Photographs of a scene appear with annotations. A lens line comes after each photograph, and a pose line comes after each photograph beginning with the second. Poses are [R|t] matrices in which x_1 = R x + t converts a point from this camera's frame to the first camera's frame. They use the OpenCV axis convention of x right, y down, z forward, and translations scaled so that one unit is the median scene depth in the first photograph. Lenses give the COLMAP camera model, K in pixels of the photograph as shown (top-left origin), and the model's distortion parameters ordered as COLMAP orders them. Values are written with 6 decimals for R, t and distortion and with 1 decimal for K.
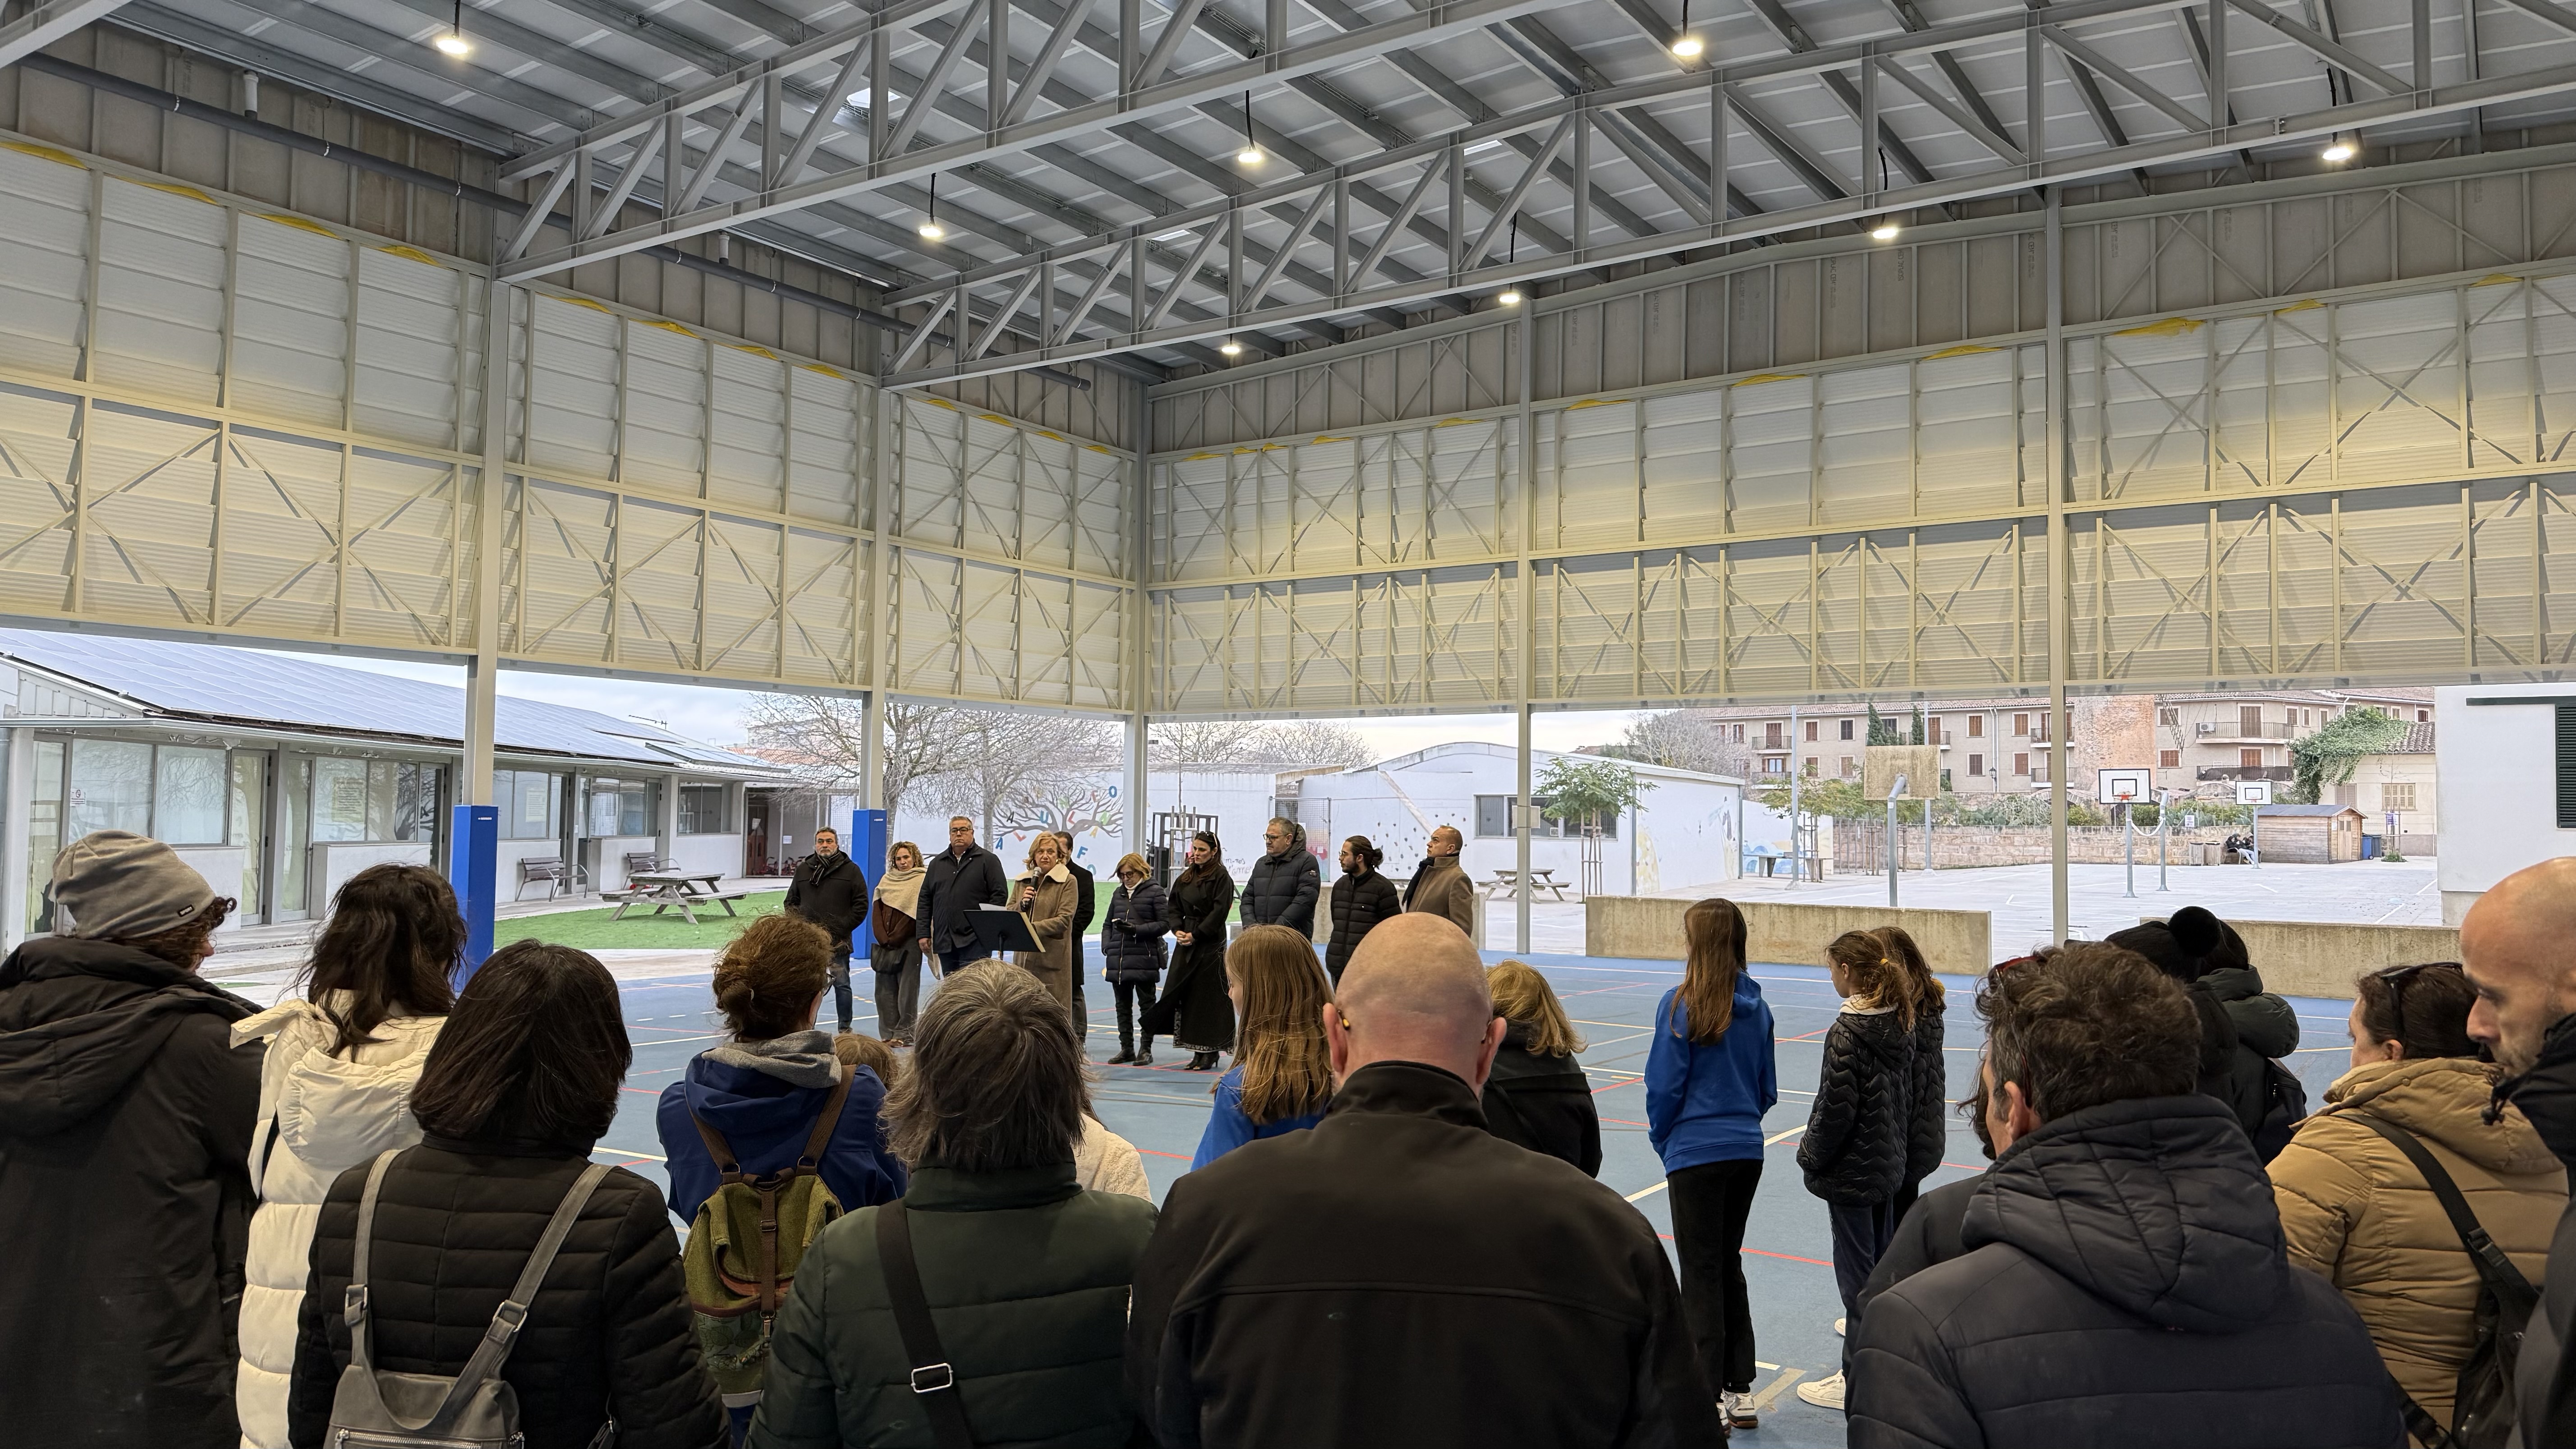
lens RADIAL K [[1790.1, 0, 1288.0], [0, 1790.1, 724.5], [0, 0, 1]] dist [0.124130, -0.189201]
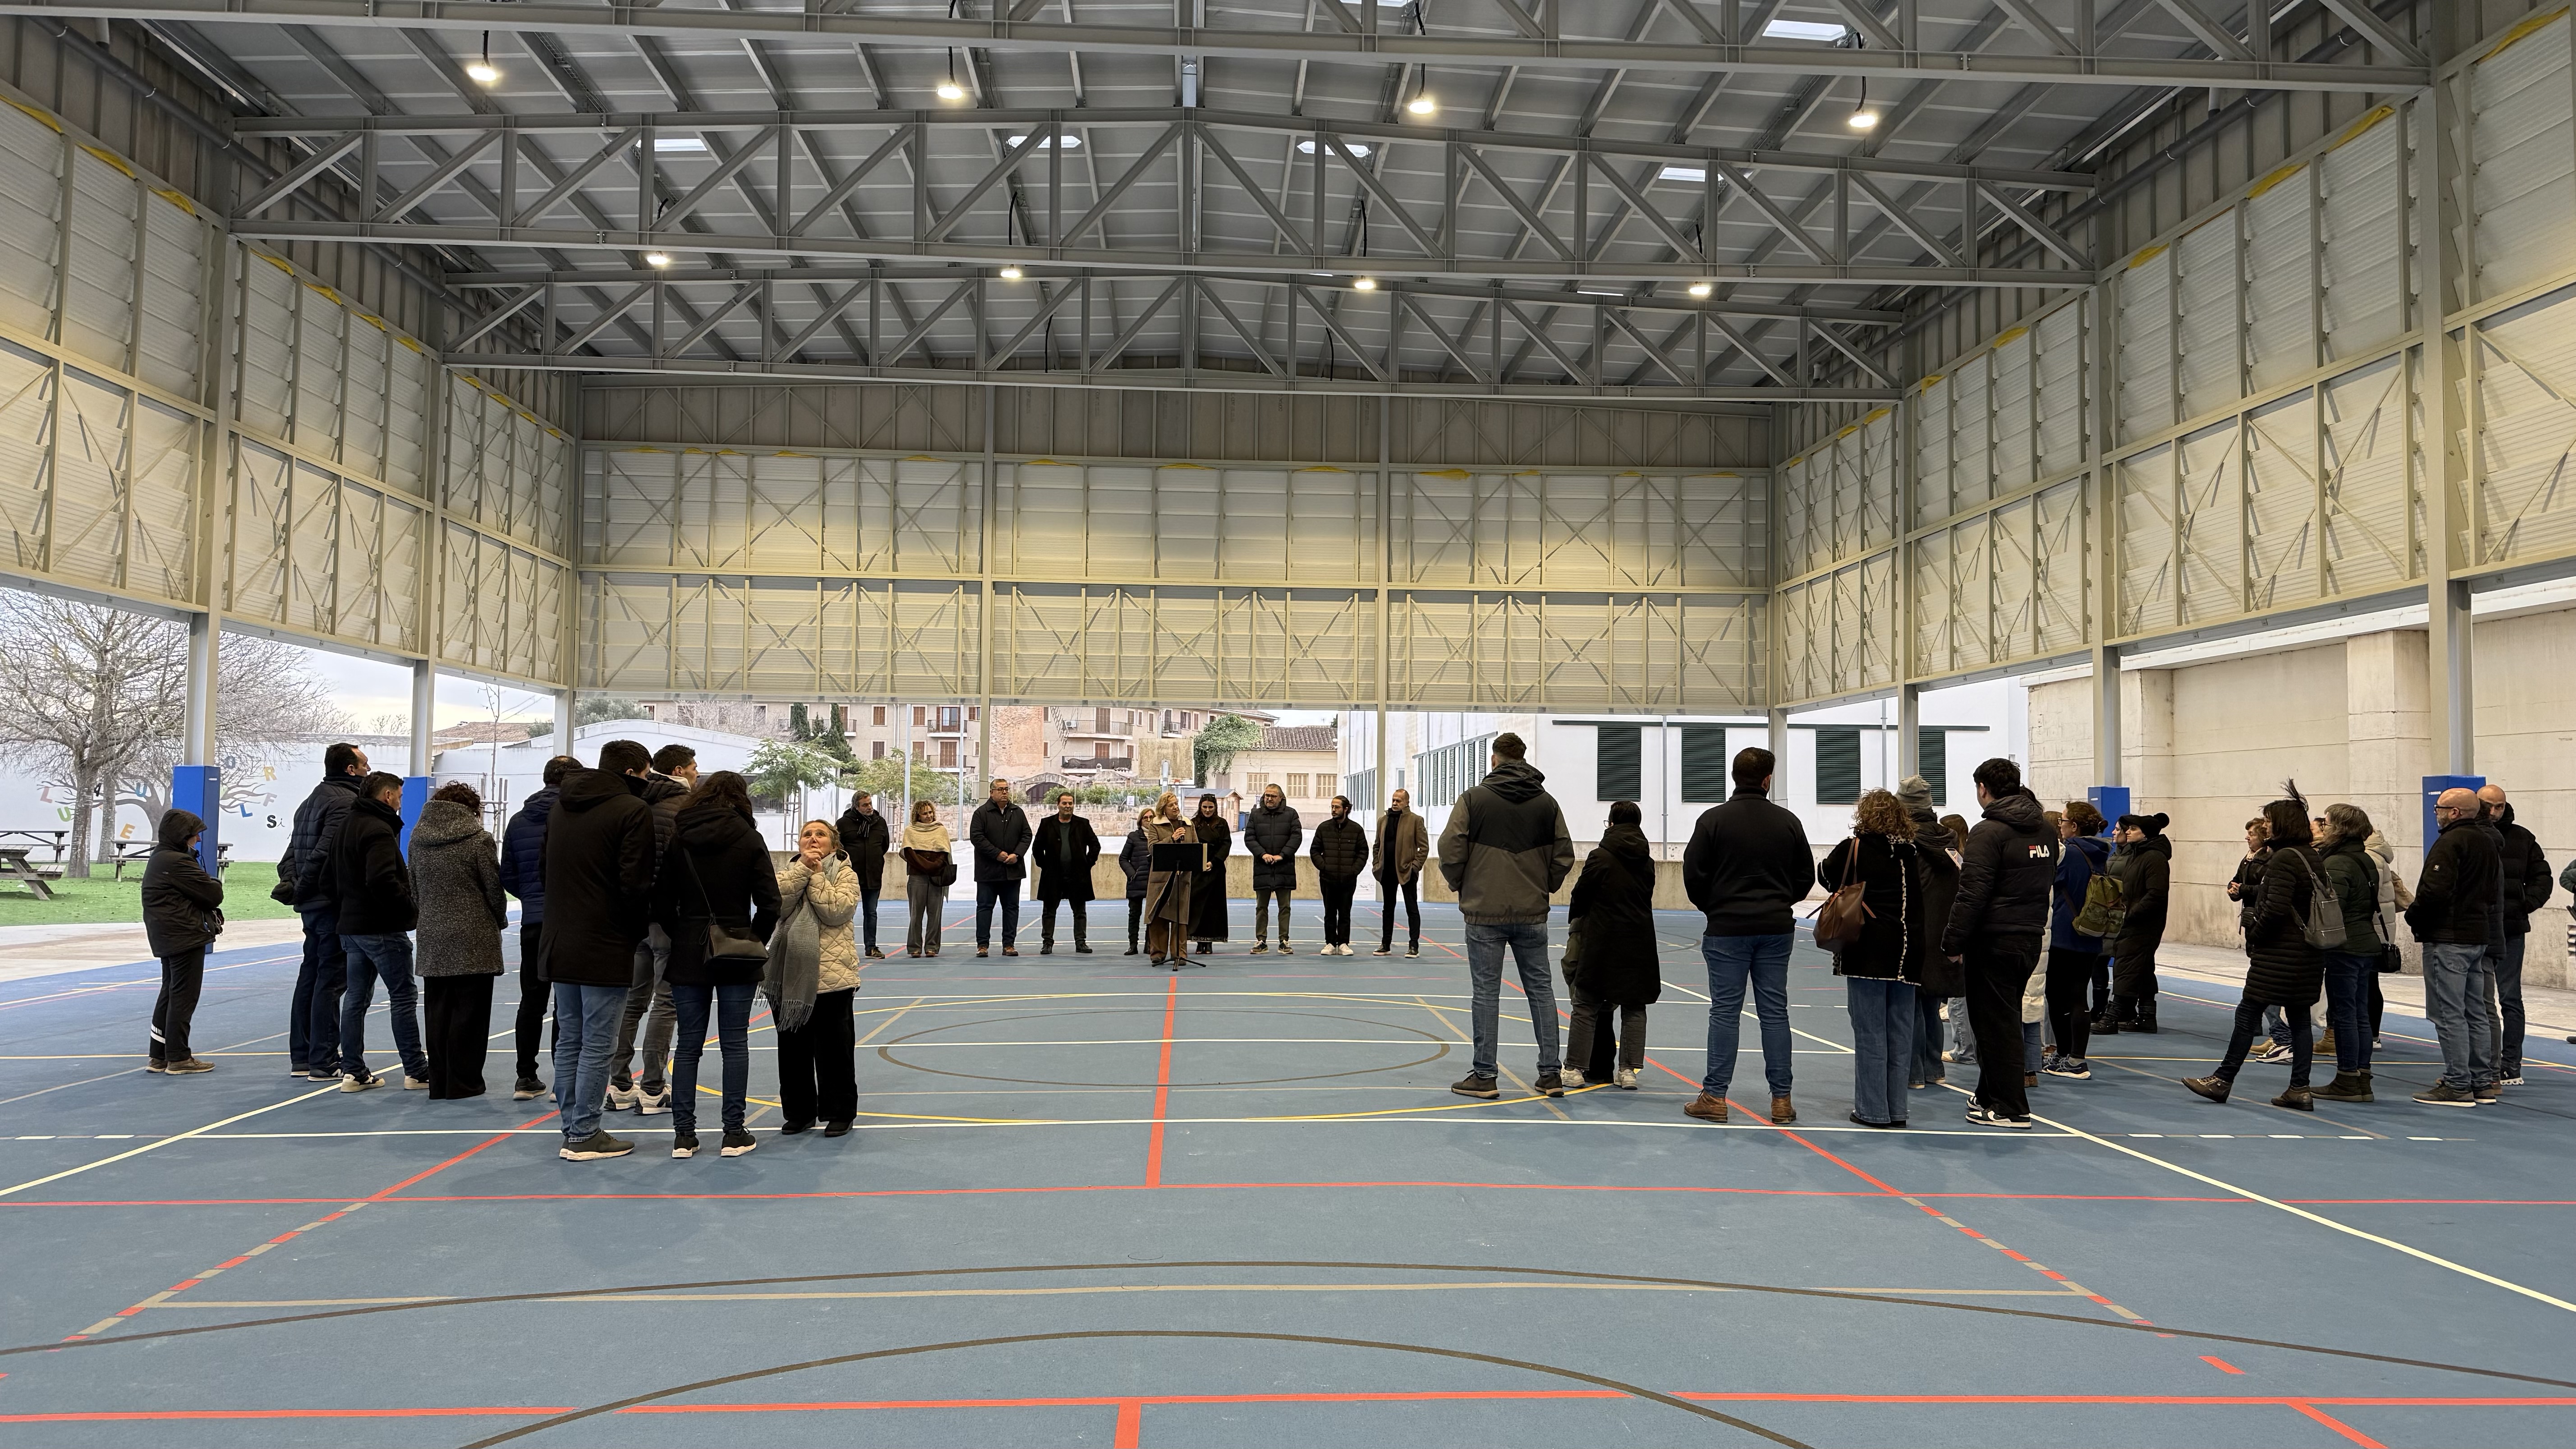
lens RADIAL K [[1790.1, 0, 1288.0], [0, 1790.1, 724.5], [0, 0, 1]] dist [0.124130, -0.189201]
pose [[0.796999, 0.032113, 0.603126, -0.456804], [-0.037626, 0.999286, -0.003484, 0.003225], [-0.602807, -0.019916, 0.797638, -0.110198]]
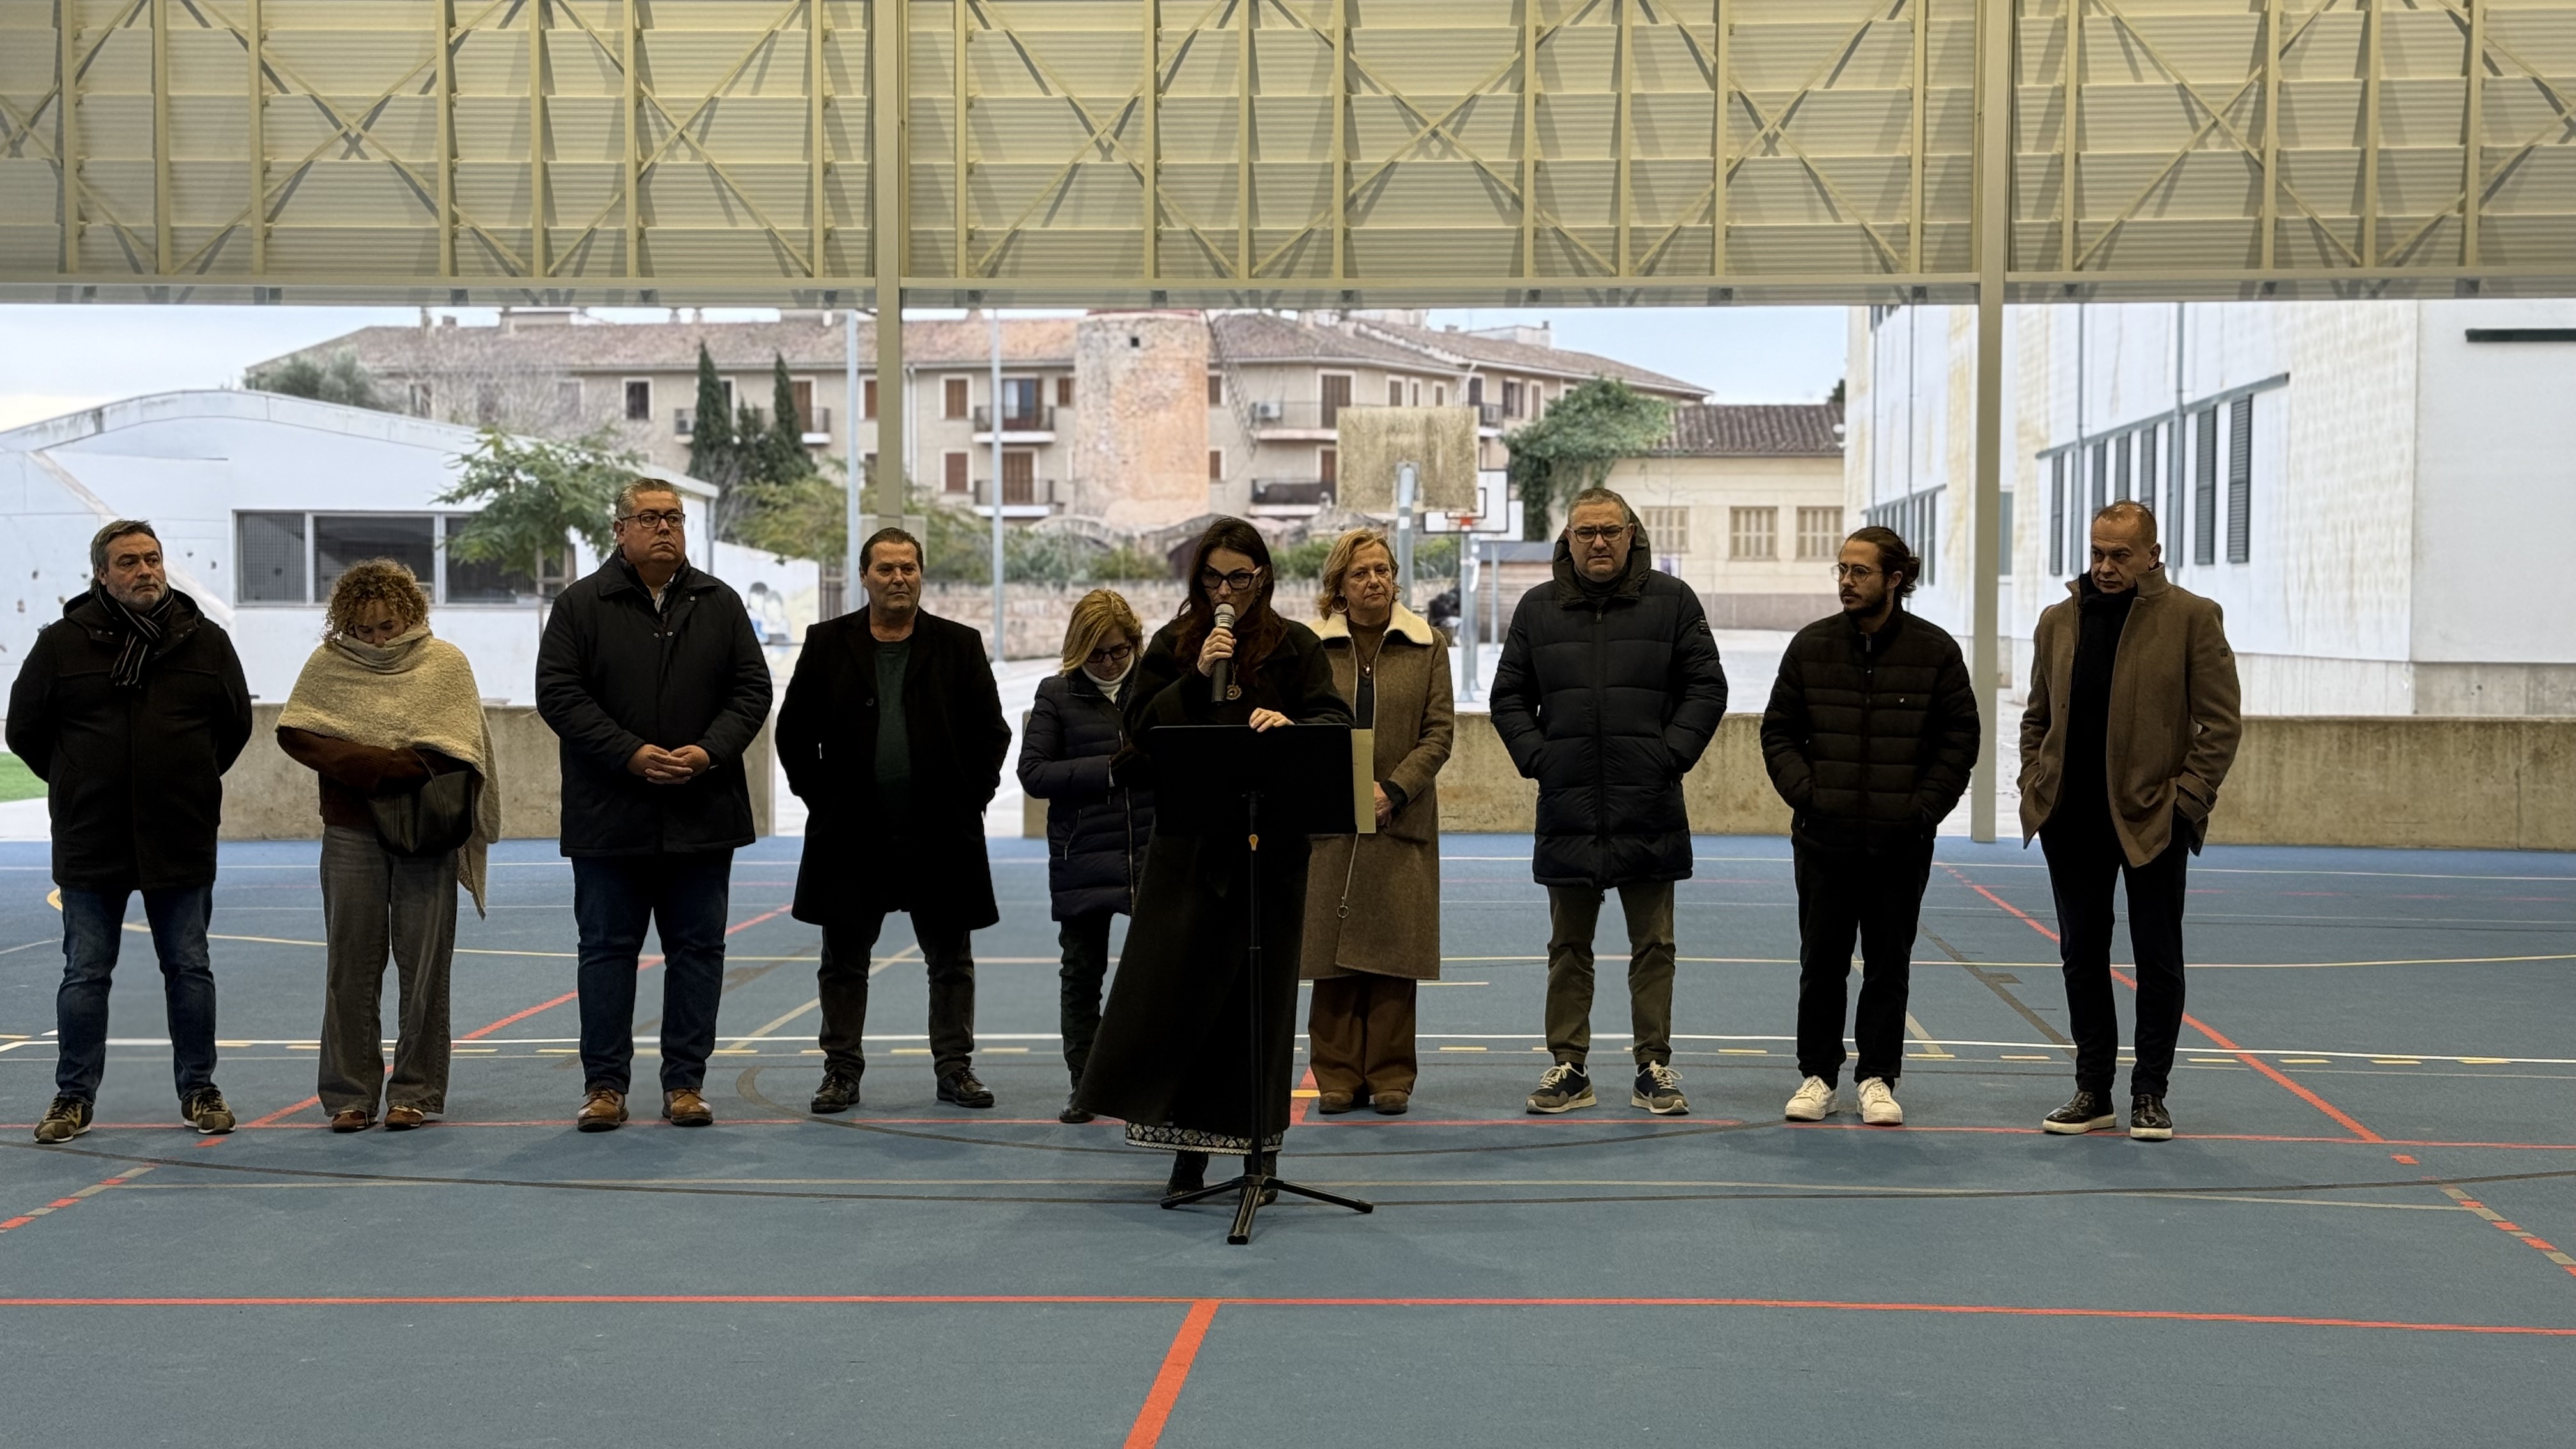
lens RADIAL K [[3584.1, 0, 1288.0], [0, 3584.1, 724.5], [0, 0, 1]] dist [0.151421, -0.044017]
pose [[0.865471, -0.023210, 0.500421, -0.242379], [-0.022362, 0.996141, 0.084876, 0.019040], [-0.500460, -0.084648, 0.861611, 0.166934]]
